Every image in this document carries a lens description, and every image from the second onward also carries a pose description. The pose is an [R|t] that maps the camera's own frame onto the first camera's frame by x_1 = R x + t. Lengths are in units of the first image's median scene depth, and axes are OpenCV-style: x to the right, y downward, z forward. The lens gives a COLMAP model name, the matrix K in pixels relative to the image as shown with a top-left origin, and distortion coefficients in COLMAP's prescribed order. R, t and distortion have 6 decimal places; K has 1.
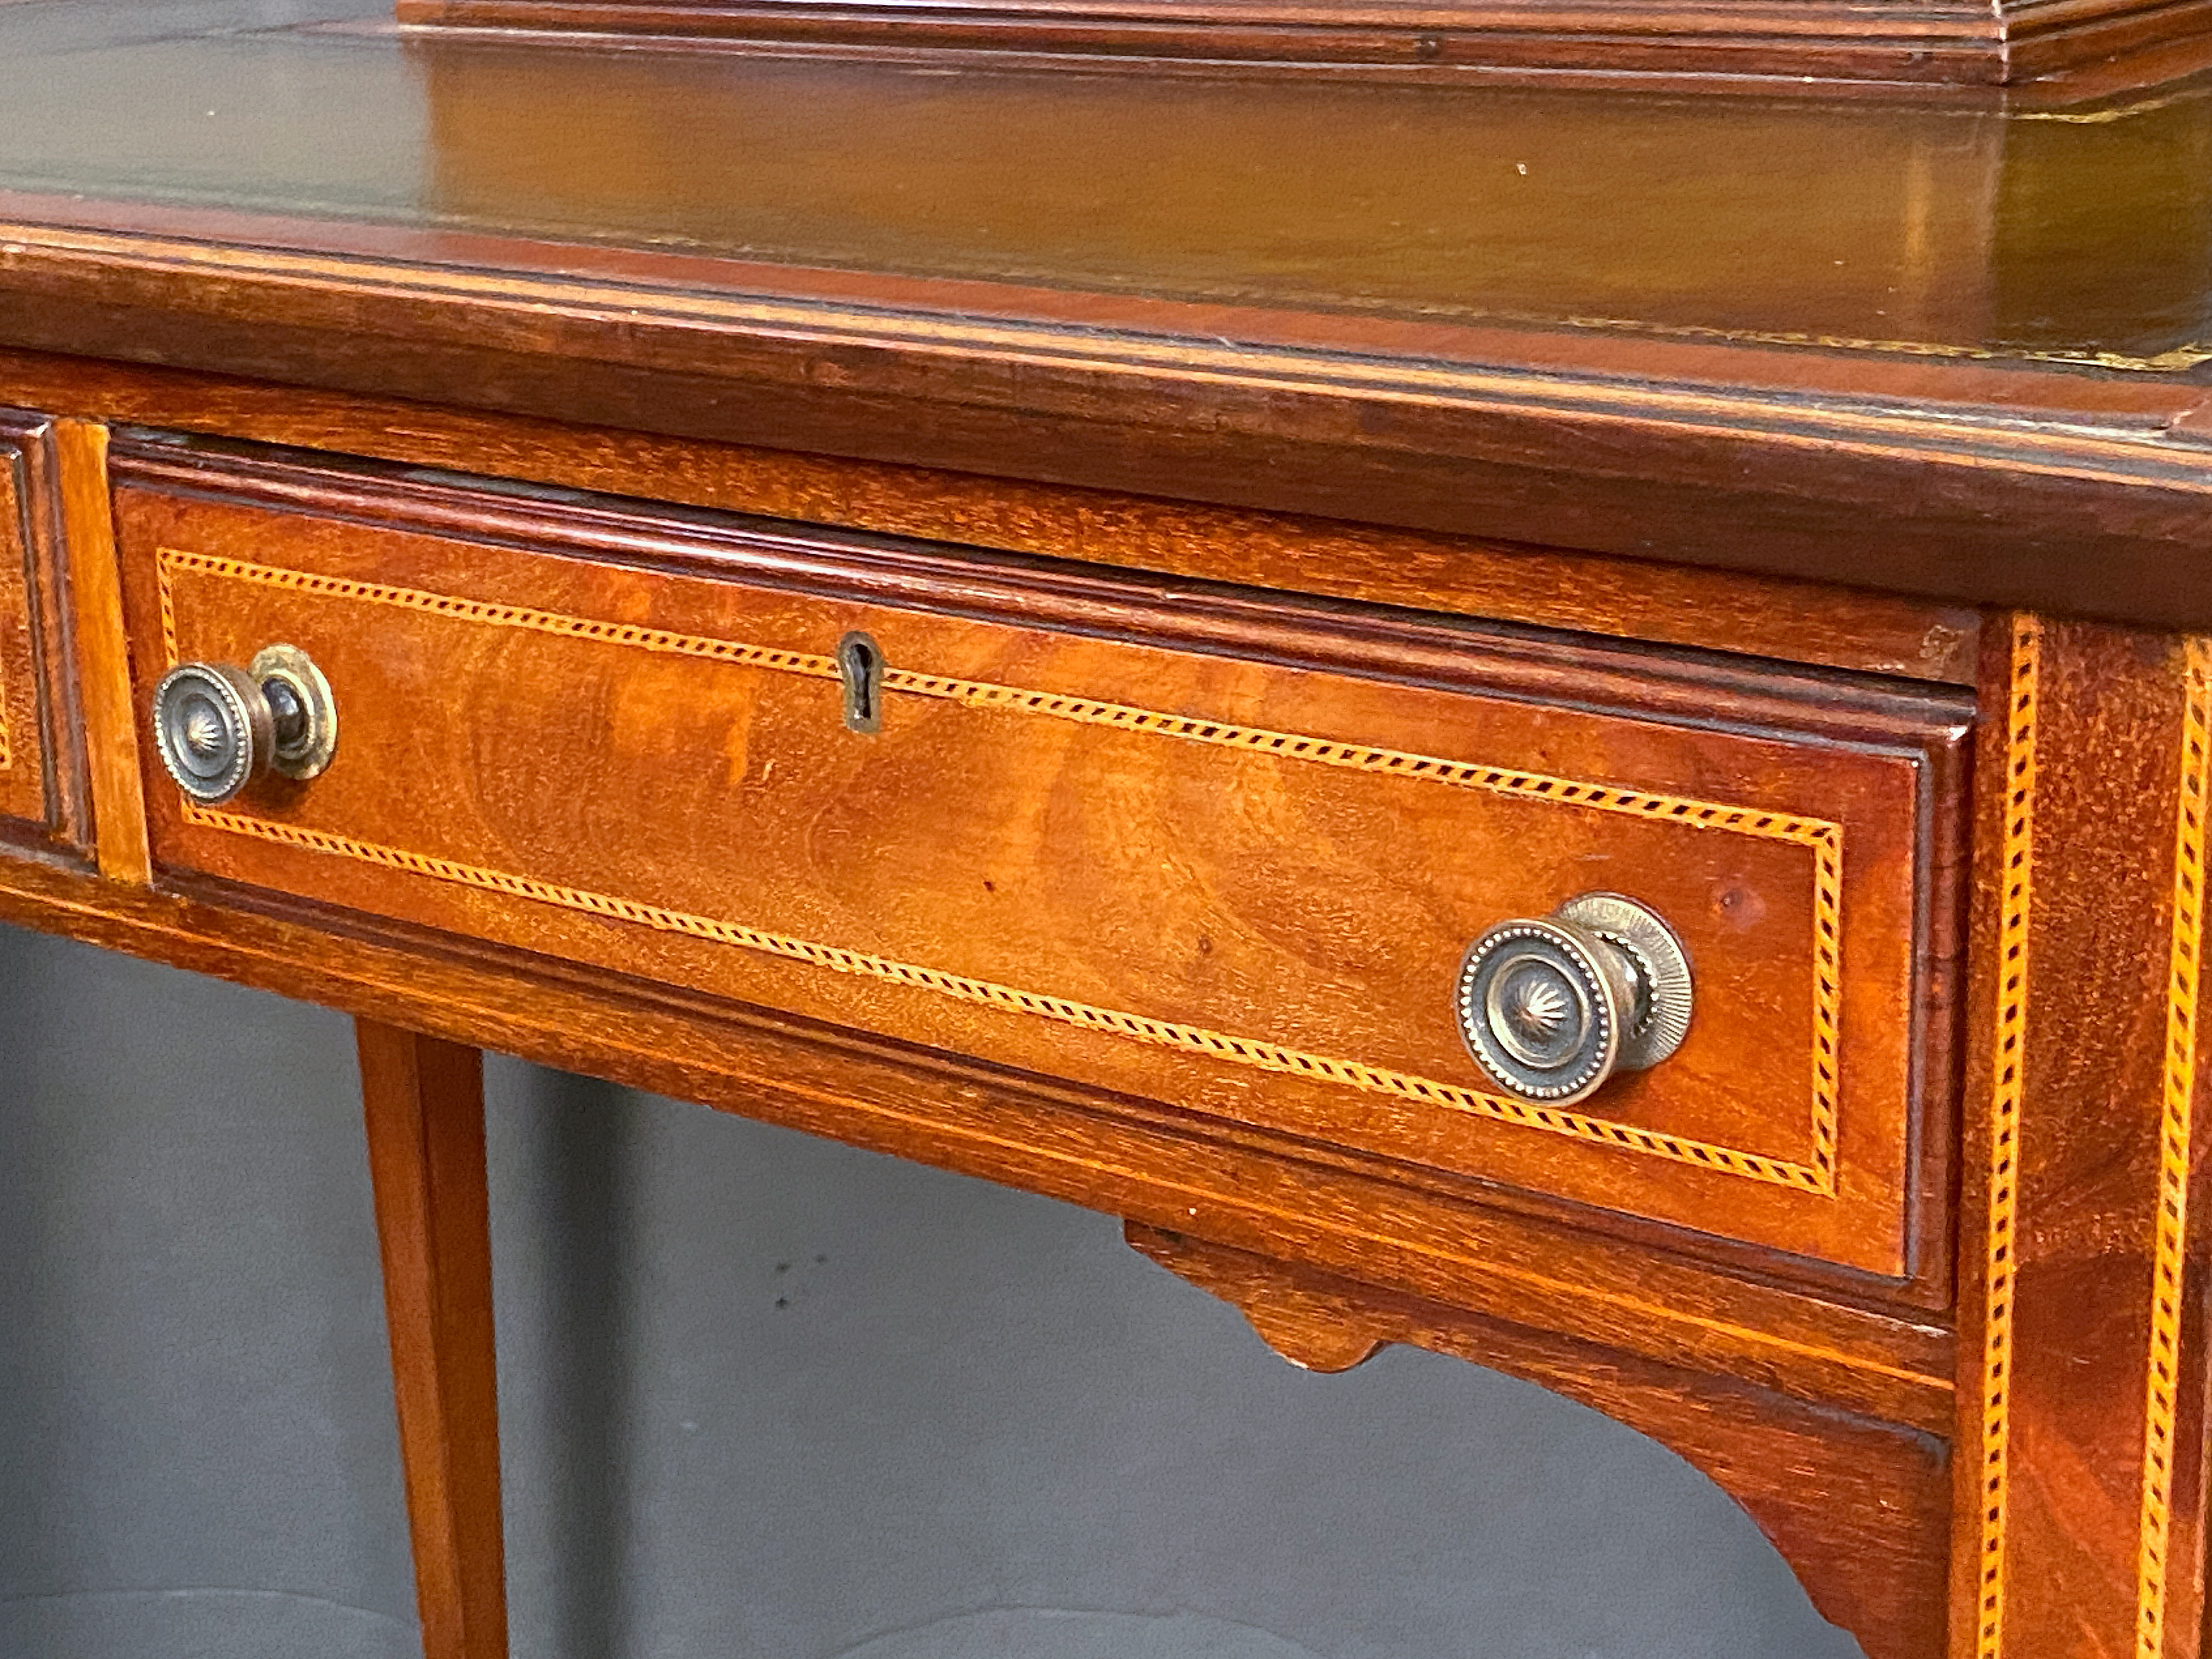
lens RADIAL K [[3918.6, 0, 1106.0], [0, 3918.6, 829.5], [0, 0, 1]] dist [0.292072, -1.650534]
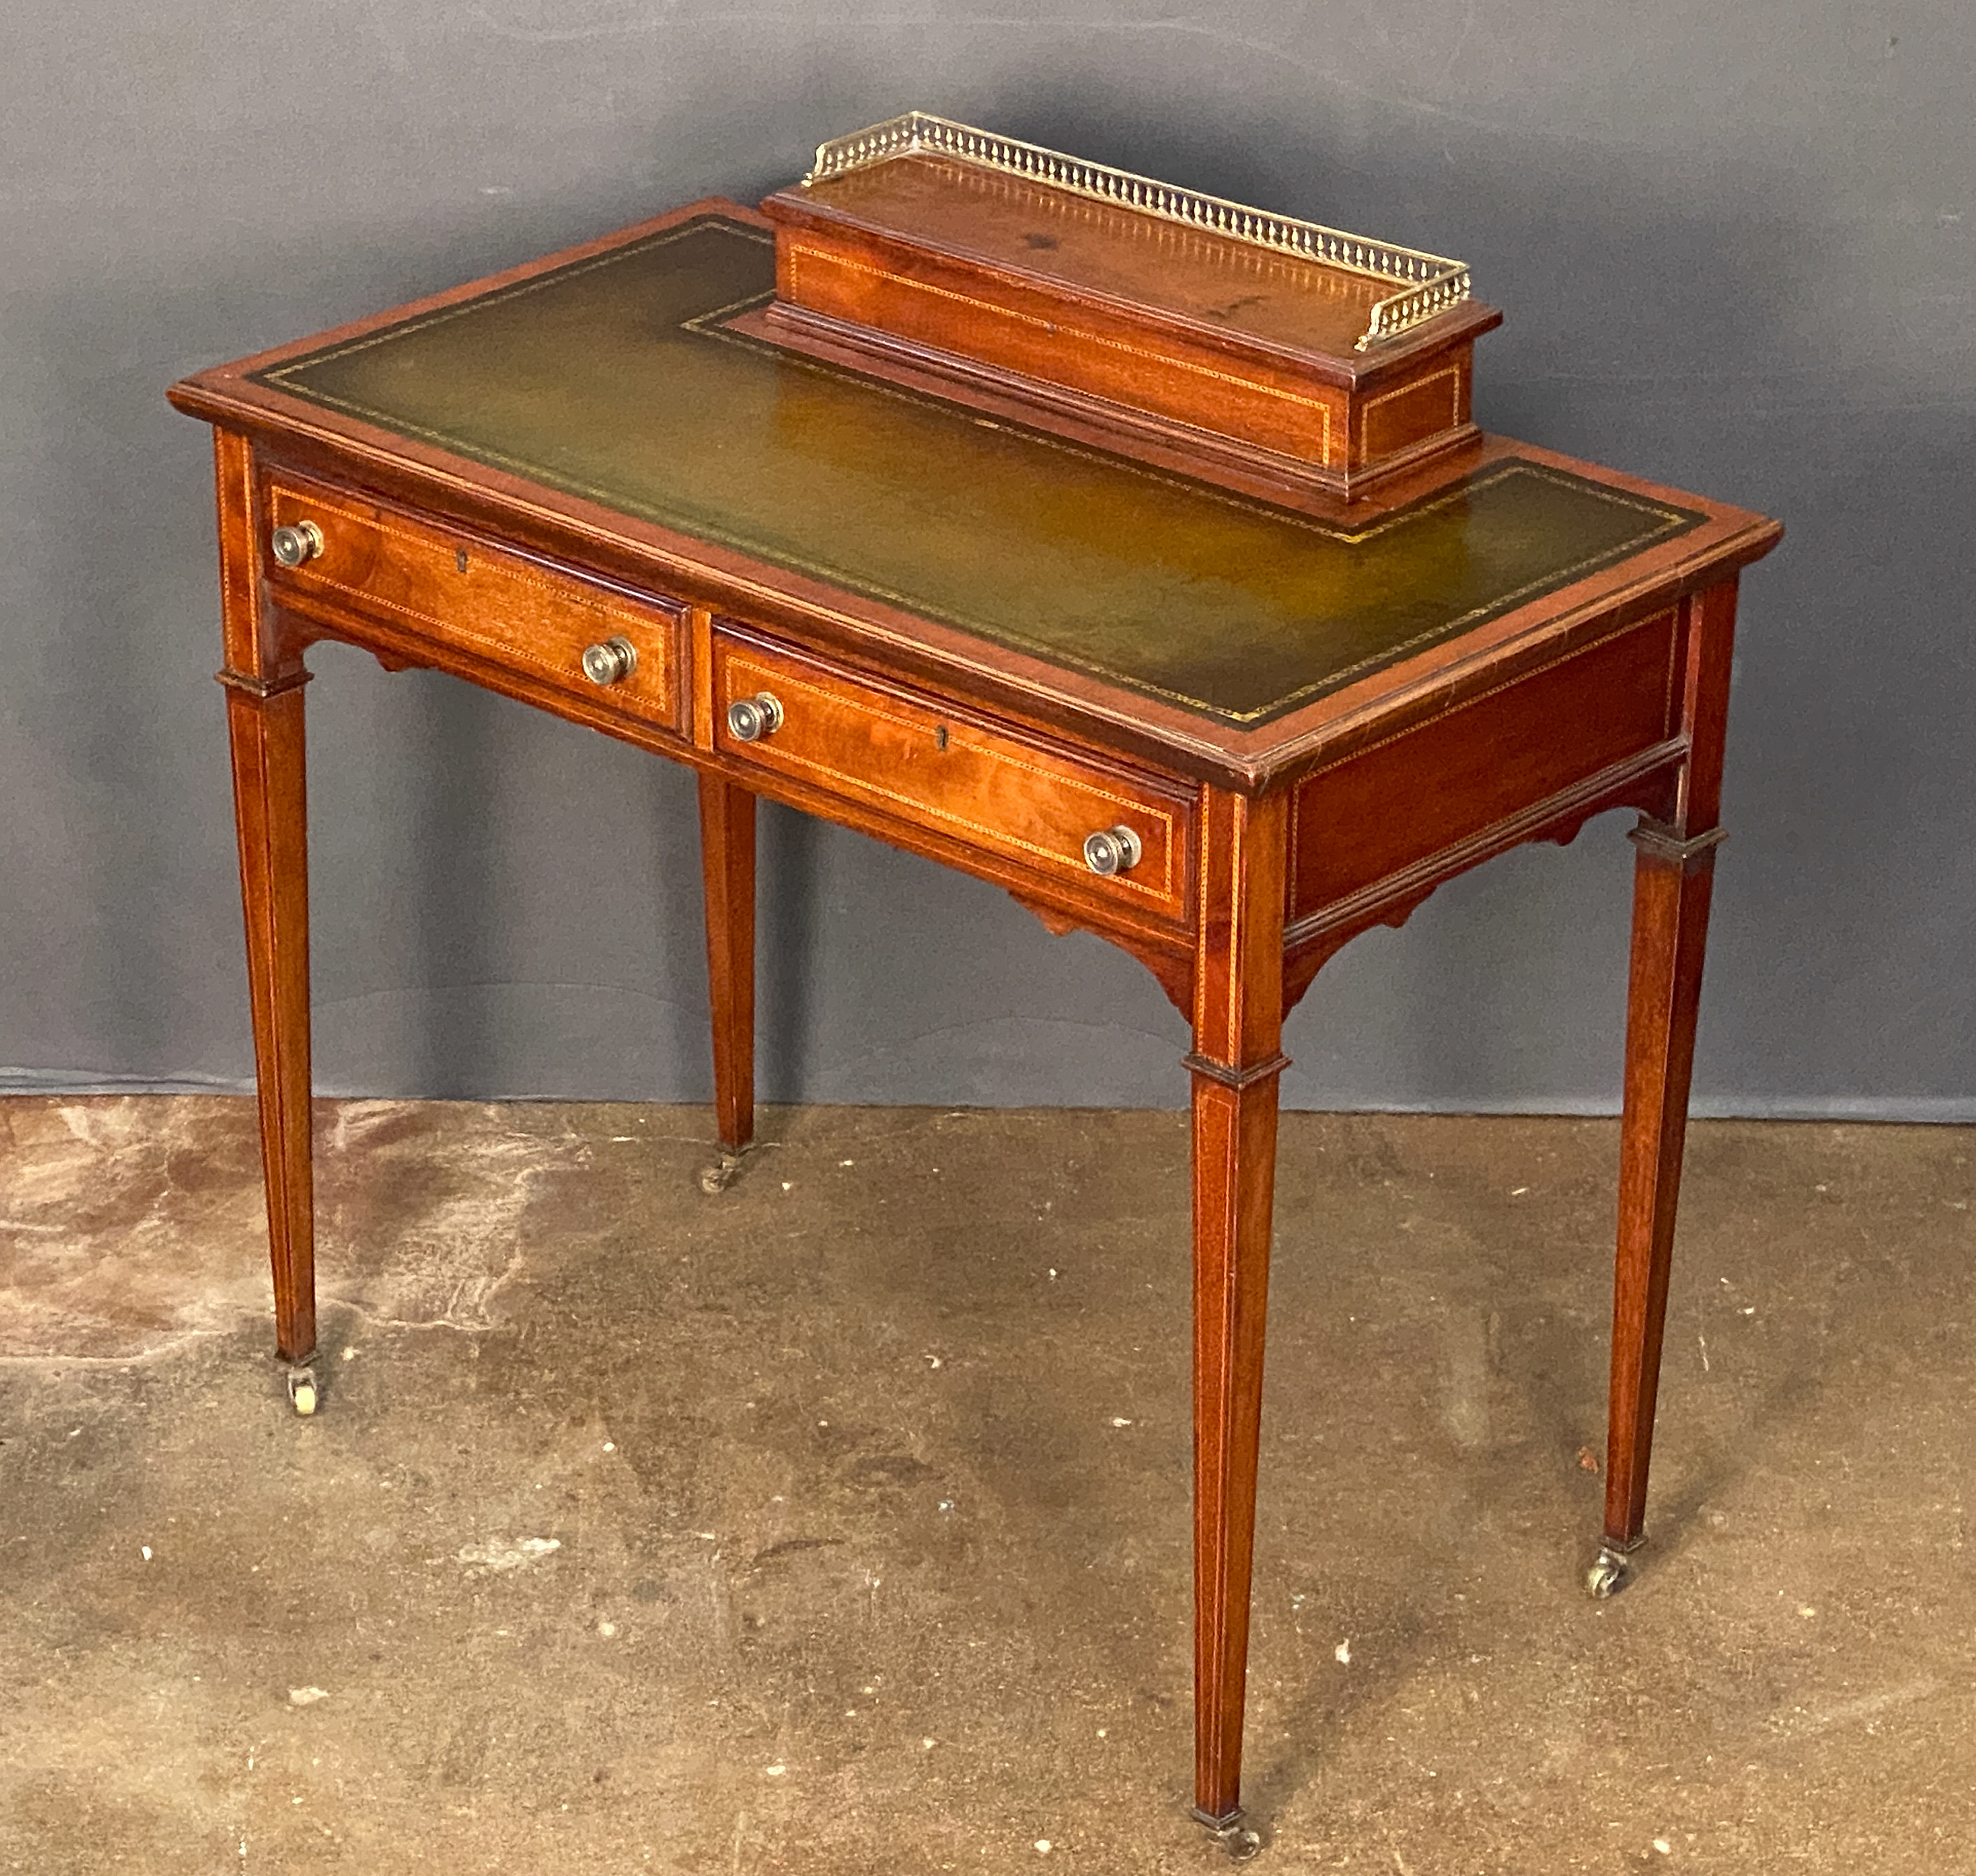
lens RADIAL K [[5820.9, 0, 988.0], [0, 5820.9, 938.0], [0, 0, 1]] dist [0.014060, -0.024581]
pose [[0.997206, 0.054110, -0.051509, 0.270626], [-0.044995, 0.985420, 0.164083, -0.753104], [0.059637, -0.161307, 0.985101, -4.388117]]
